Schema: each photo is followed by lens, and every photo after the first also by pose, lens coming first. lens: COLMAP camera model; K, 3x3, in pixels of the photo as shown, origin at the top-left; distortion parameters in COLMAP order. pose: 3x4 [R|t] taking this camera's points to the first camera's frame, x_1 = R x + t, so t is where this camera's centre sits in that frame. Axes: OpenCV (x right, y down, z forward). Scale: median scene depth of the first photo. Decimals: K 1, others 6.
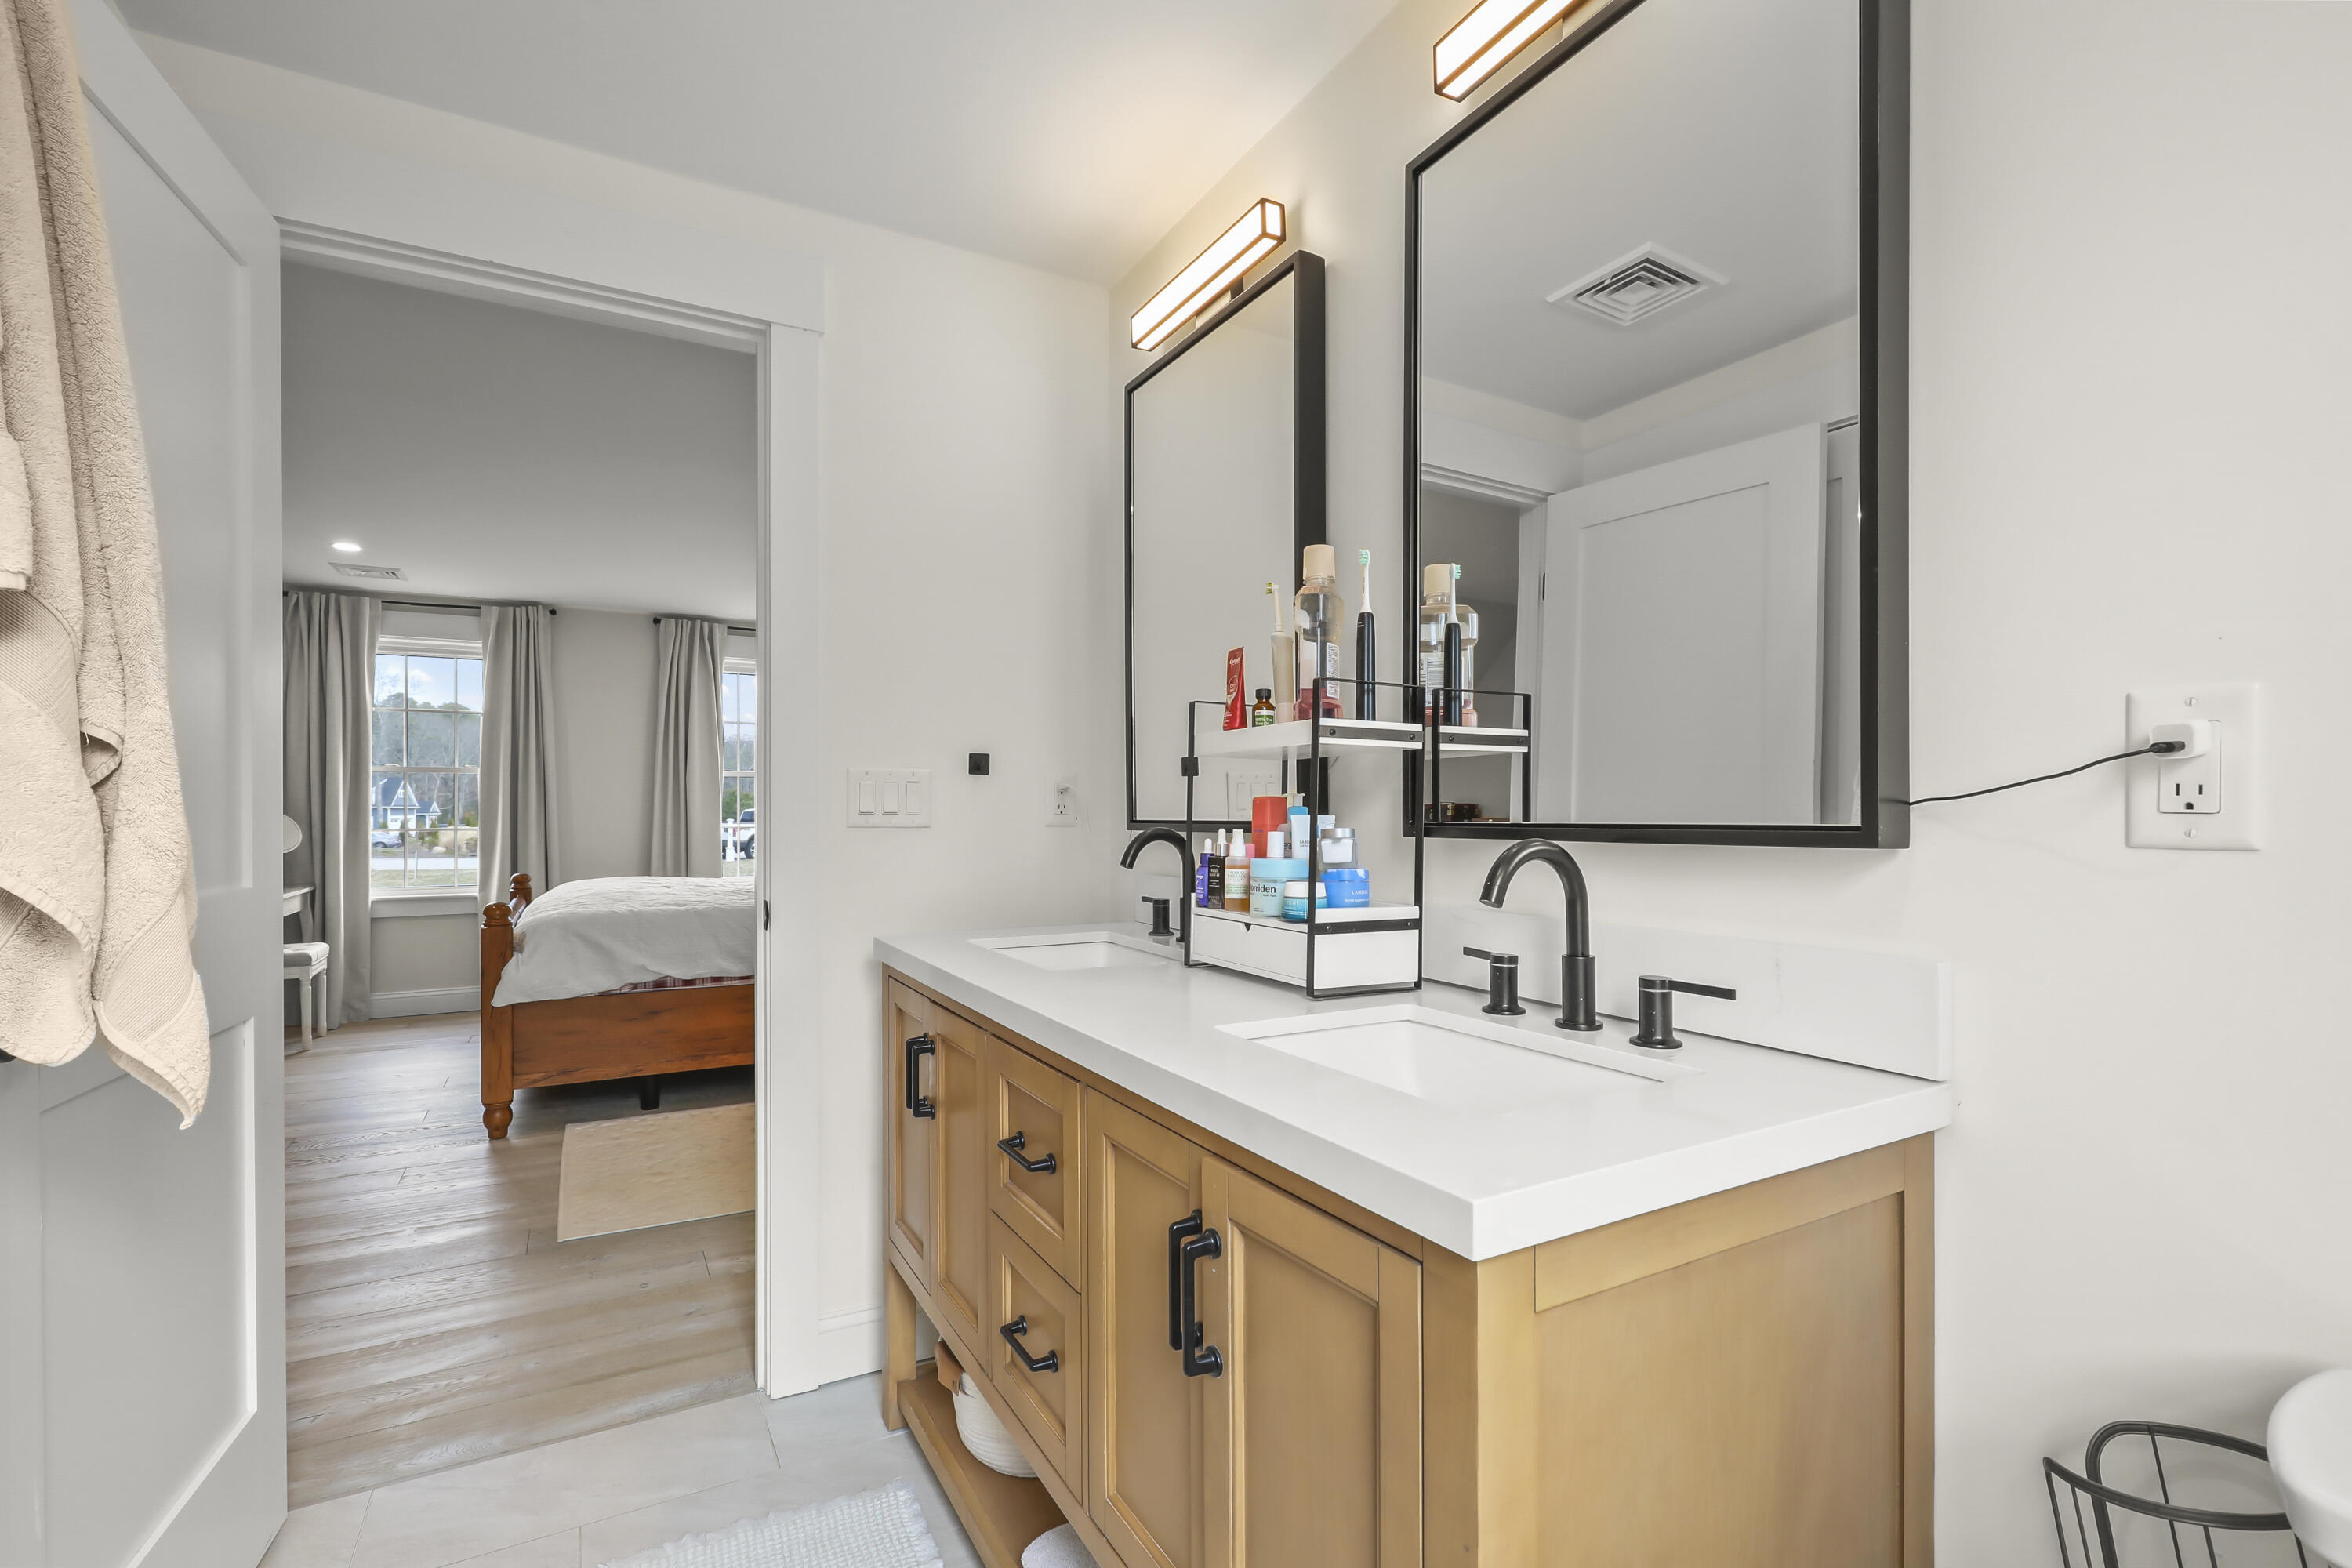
lens RADIAL K [[1065.3, 0, 1180.8], [0, 1065.3, 817.3], [0, 0, 1]] dist [-0.000039, -0.000644]
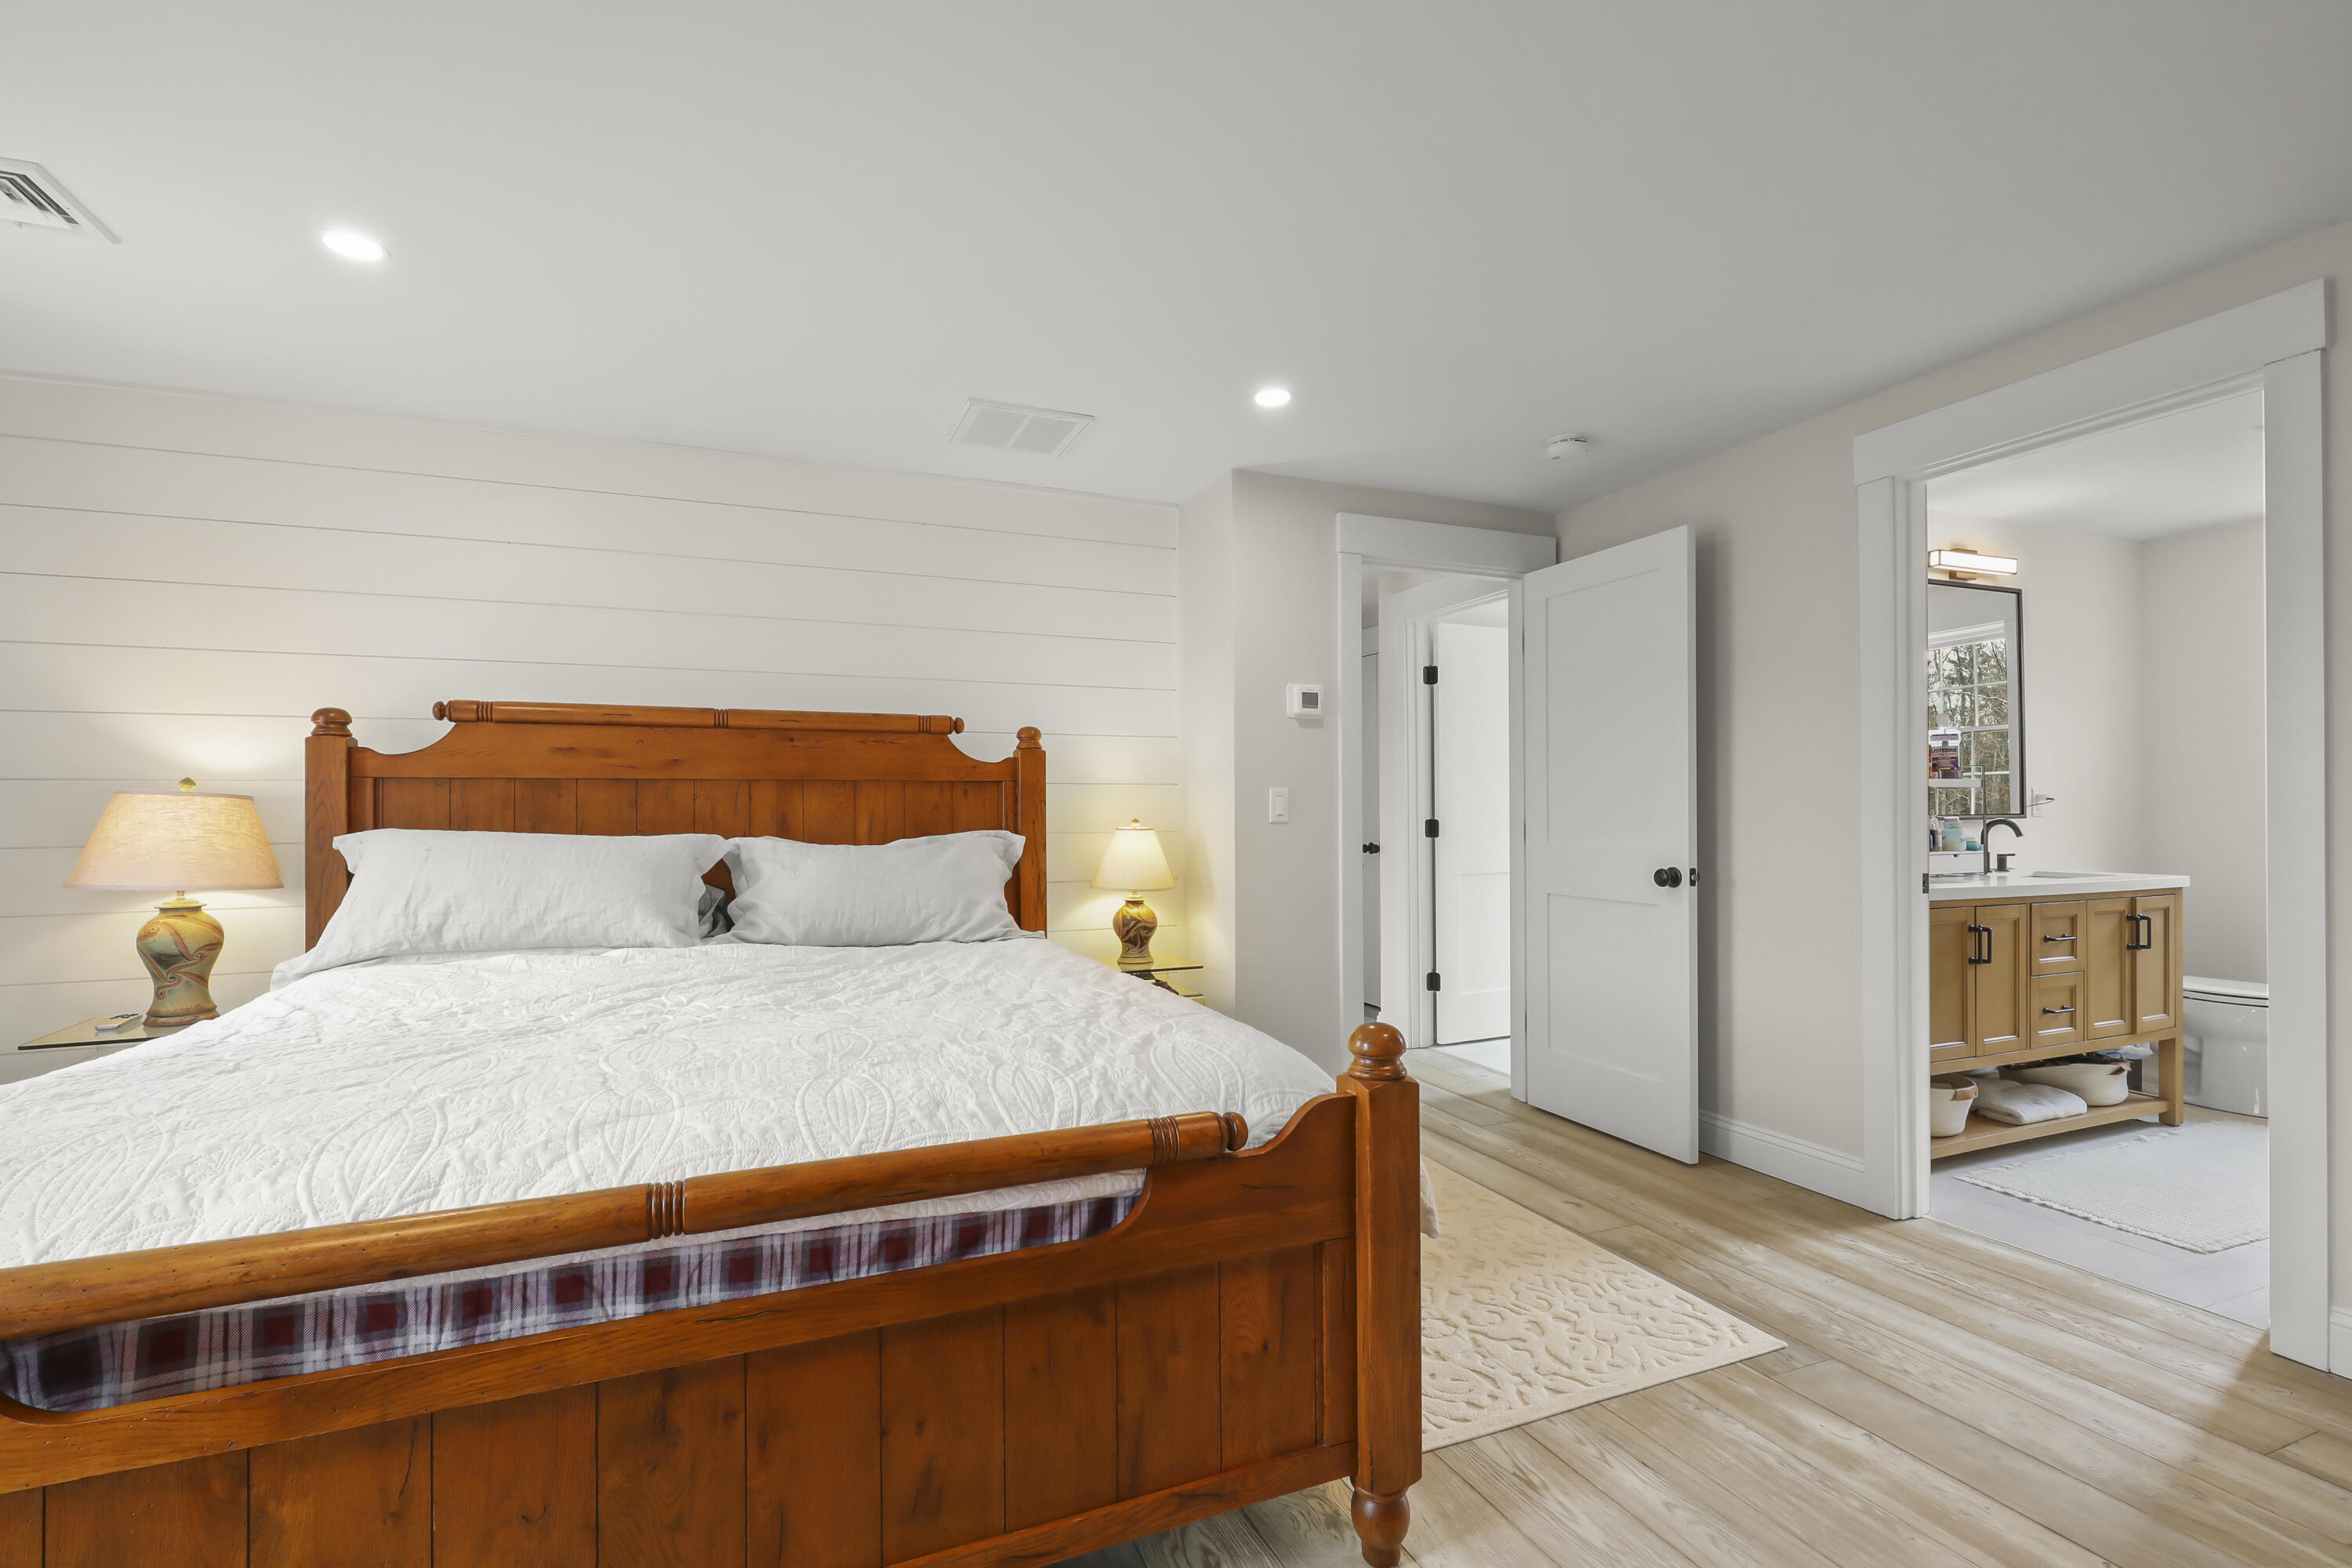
lens RADIAL K [[1065.3, 0, 1180.8], [0, 1065.3, 817.3], [0, 0, 1]] dist [-0.000039, -0.000644]
pose [[0.094586, 0.000539, 0.995517, -1.891150], [0.008185, 0.999966, -0.001319, -0.005758], [-0.995483, 0.008273, 0.094578, 1.826582]]
